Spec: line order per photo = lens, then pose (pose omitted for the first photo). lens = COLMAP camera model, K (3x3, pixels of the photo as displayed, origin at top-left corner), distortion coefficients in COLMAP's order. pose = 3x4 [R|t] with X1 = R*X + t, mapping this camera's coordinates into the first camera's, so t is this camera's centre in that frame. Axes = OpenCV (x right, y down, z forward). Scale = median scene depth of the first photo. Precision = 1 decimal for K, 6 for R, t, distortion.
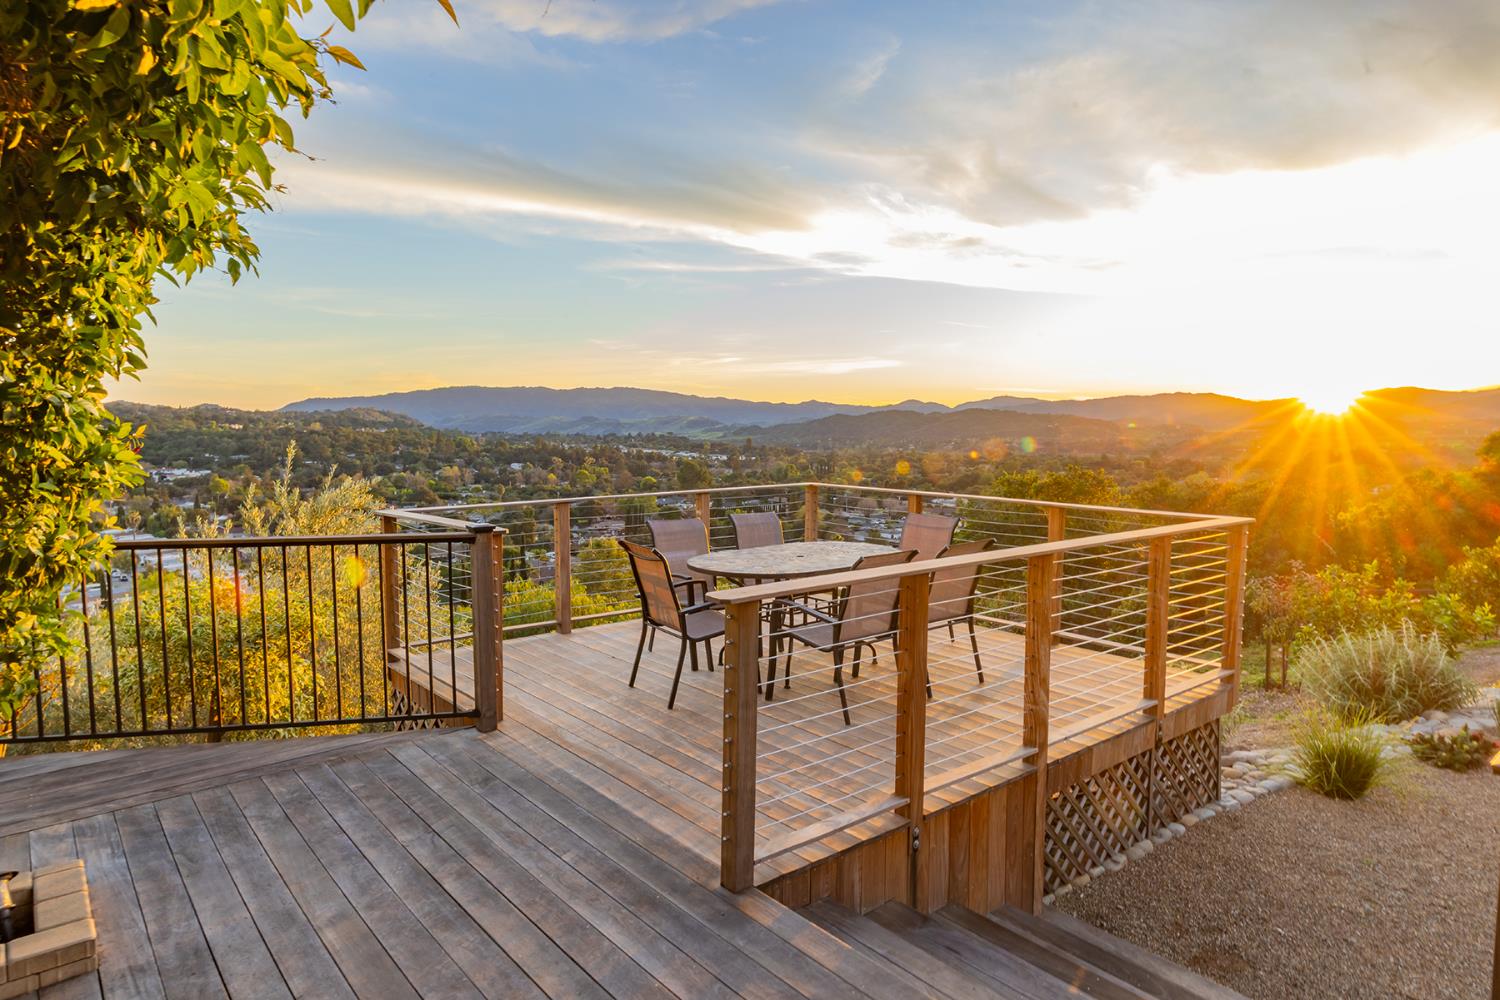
lens RADIAL K [[879.0, 0, 747.5], [0, 879.0, 503.0], [0, 0, 1]] dist [0.001625, 0.000293]
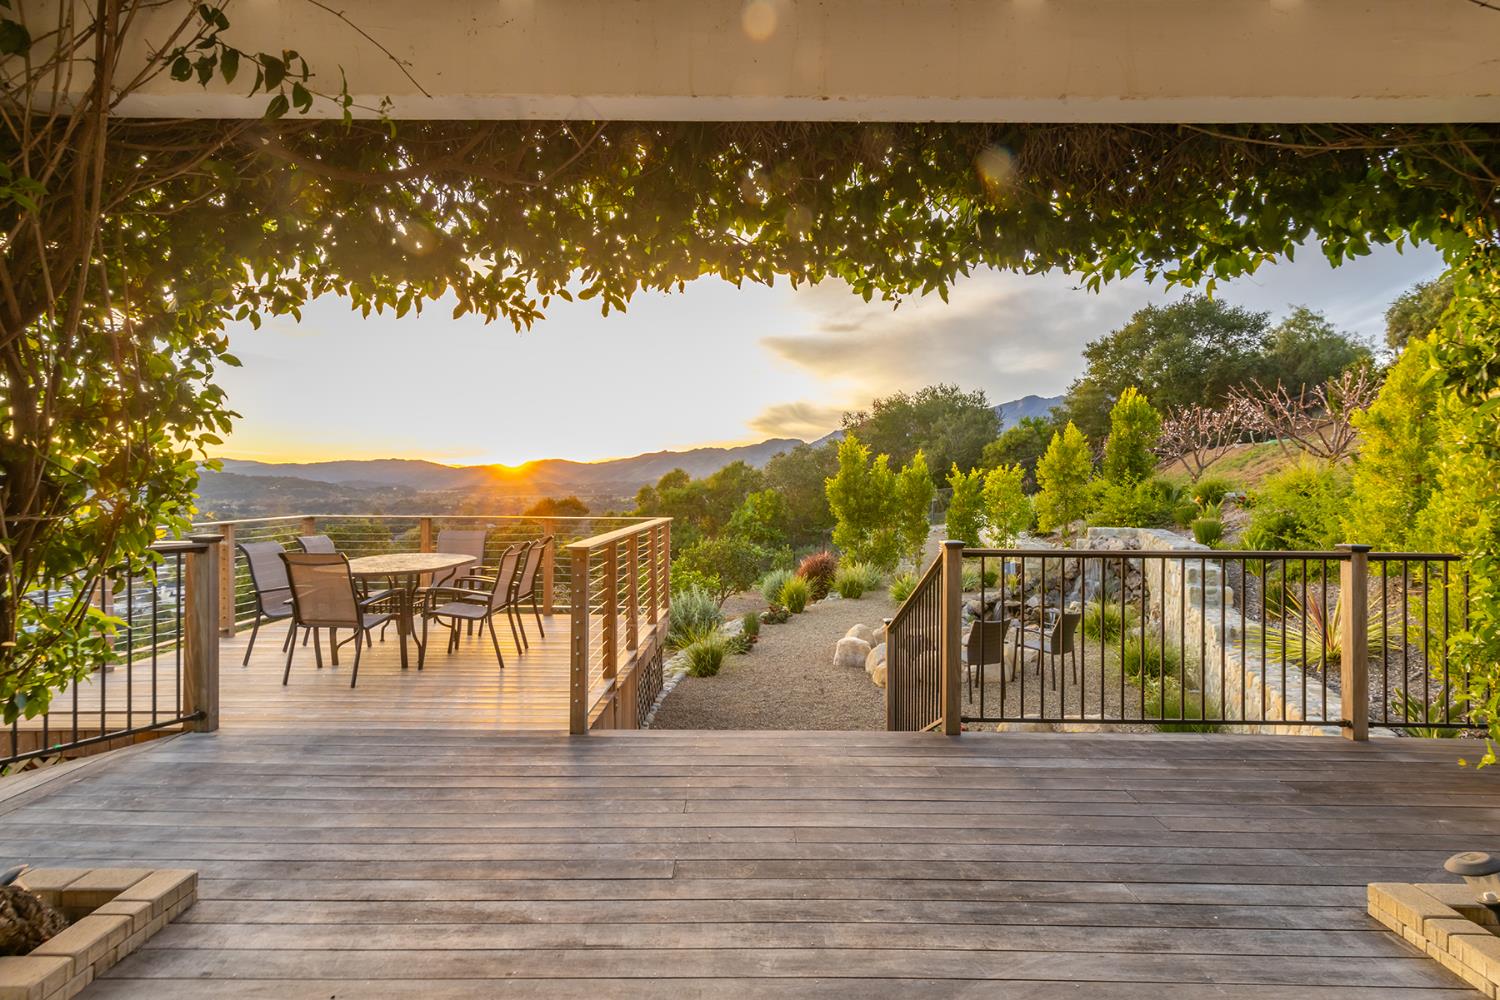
lens RADIAL K [[765.5, 0, 751.1], [0, 765.5, 492.7], [0, 0, 1]] dist [0.000892, -0.000061]
pose [[0.640034, -0.003115, 0.768340, -0.576662], [0.066263, 0.996490, -0.051158, 0.062815], [-0.765484, 0.083656, 0.637994, -0.106722]]
